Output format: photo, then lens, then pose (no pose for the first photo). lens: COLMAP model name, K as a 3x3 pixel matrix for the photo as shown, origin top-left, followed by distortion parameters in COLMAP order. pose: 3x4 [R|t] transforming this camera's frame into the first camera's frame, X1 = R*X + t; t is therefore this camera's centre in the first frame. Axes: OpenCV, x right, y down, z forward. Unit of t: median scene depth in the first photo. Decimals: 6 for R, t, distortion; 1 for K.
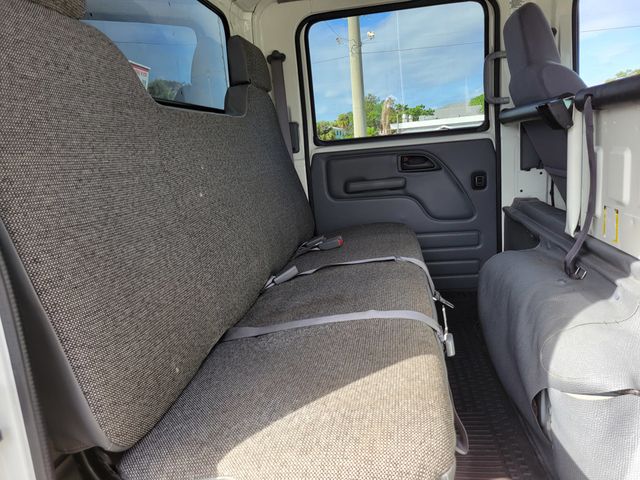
lens RADIAL K [[486.5, 0, 325.8], [0, 486.5, 242.8], [0, 0, 1]] dist [0.069631, -0.055213]
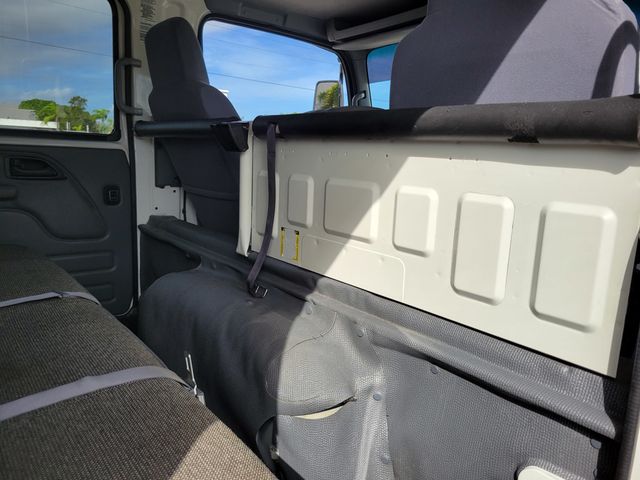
lens RADIAL K [[484.5, 0, 323.2], [0, 484.5, 238.4], [0, 0, 1]] dist [0.015219, 0.001582]
pose [[0.670751, -0.014554, 0.741539, -0.092866], [0.043024, 0.998887, -0.019311, -0.015449], [-0.740433, 0.044857, 0.670631, 0.133382]]
